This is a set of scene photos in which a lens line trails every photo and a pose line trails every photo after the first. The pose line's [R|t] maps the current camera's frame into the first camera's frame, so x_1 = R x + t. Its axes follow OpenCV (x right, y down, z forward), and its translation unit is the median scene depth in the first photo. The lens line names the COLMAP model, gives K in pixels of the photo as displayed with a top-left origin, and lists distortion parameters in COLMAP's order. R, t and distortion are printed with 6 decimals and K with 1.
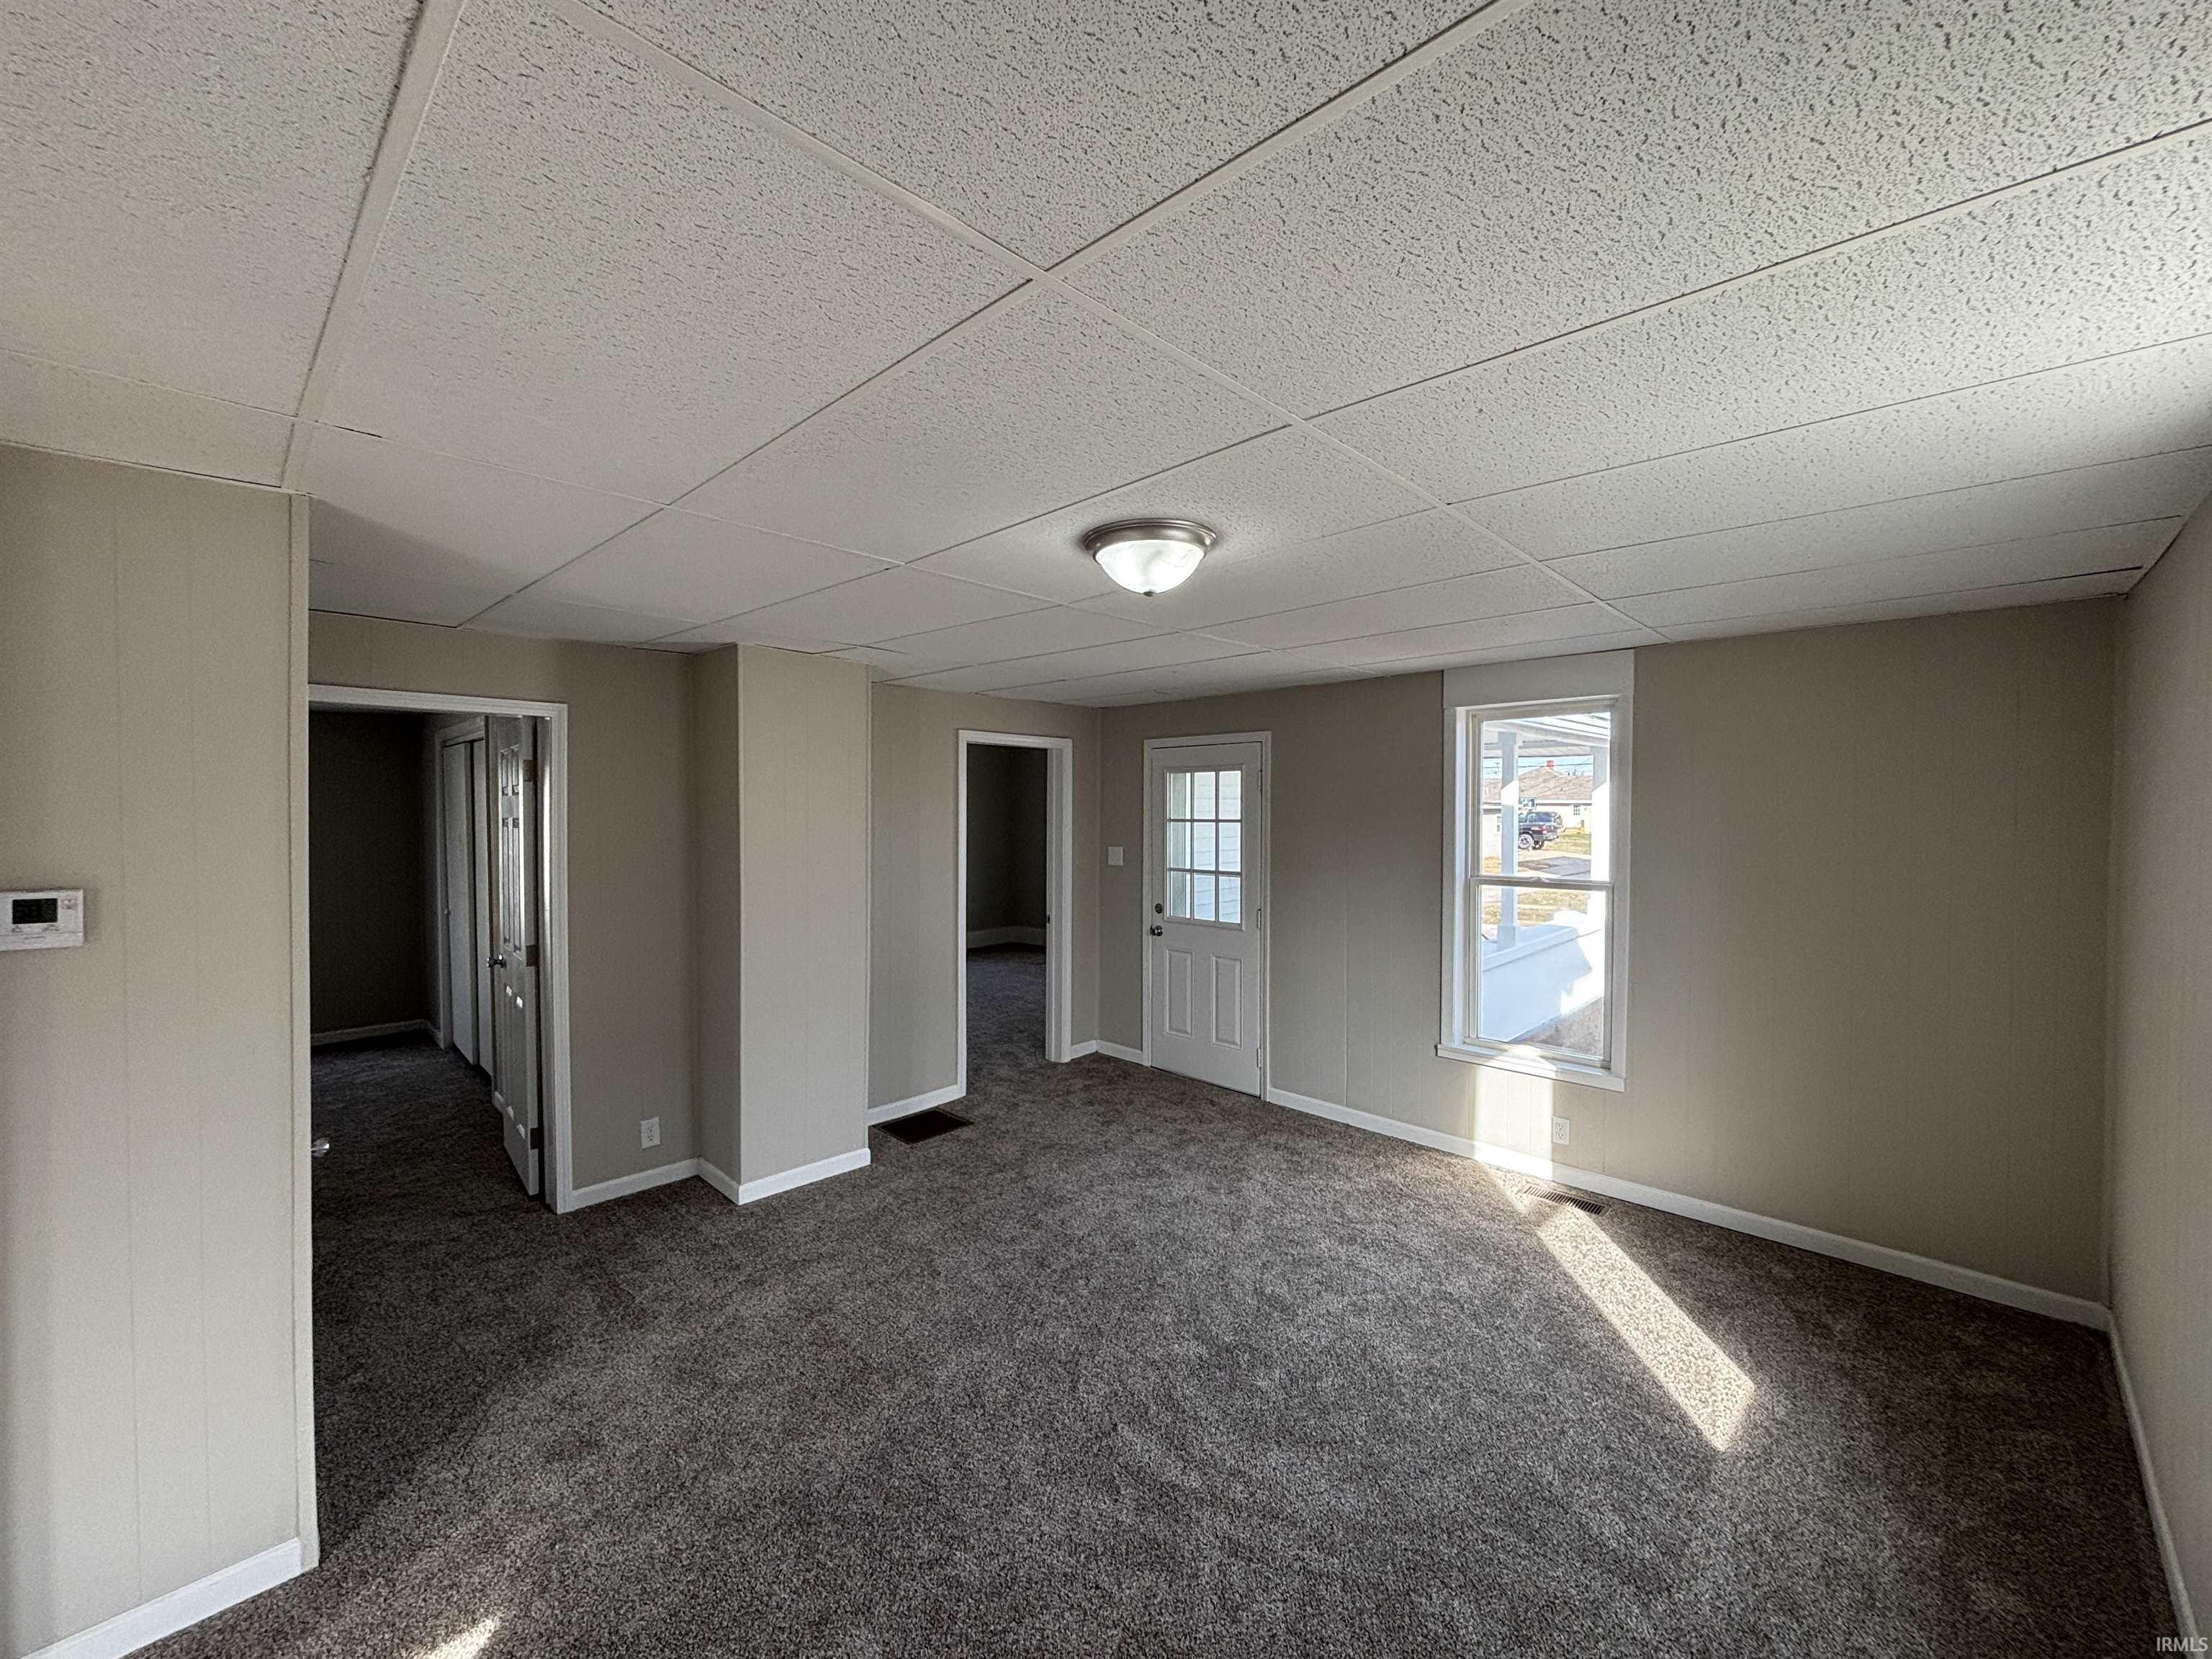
lens RADIAL K [[887.6, 0, 1103.7], [0, 887.6, 819.1], [0, 0, 1]] dist [0.000799, 0.000049]
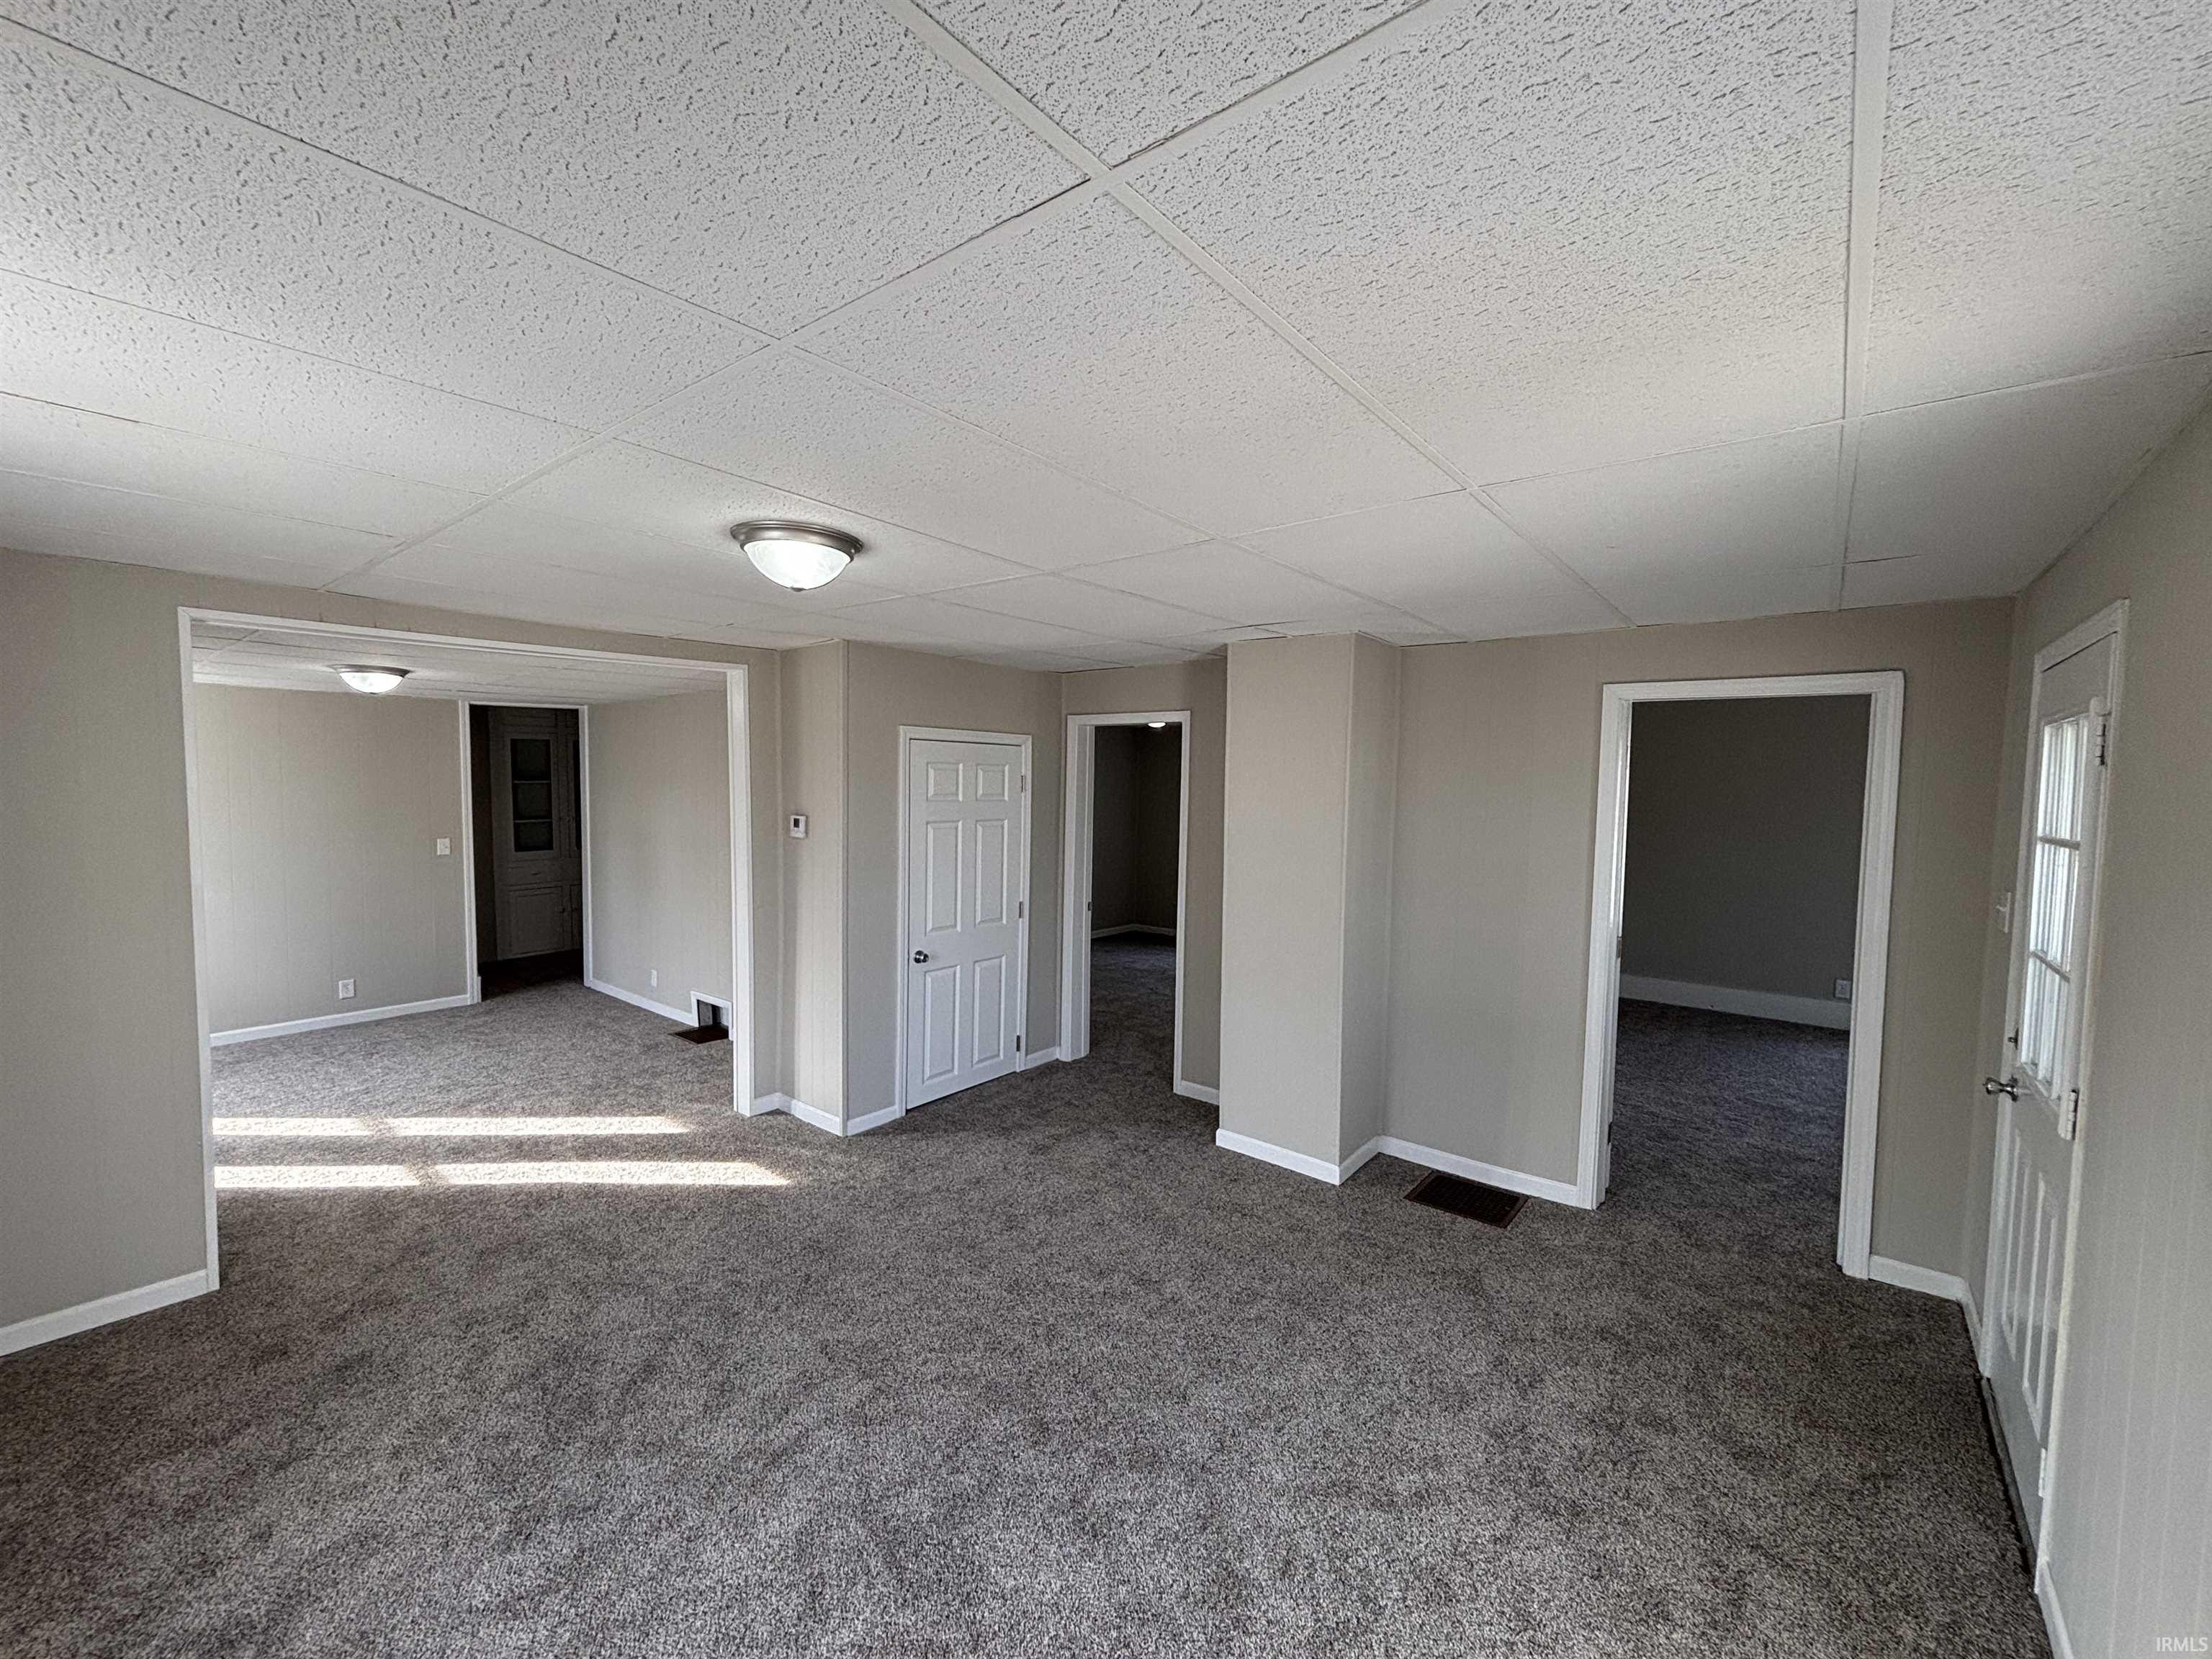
lens RADIAL K [[893.2, 0, 1101.6], [0, 893.2, 828.9], [0, 0, 1]] dist [0.000530, -0.000220]
pose [[0.078998, 0.053623, -0.995432, 0.667115], [-0.029461, 0.998242, 0.051436, -0.018671], [0.996439, 0.025263, 0.080439, 0.735272]]
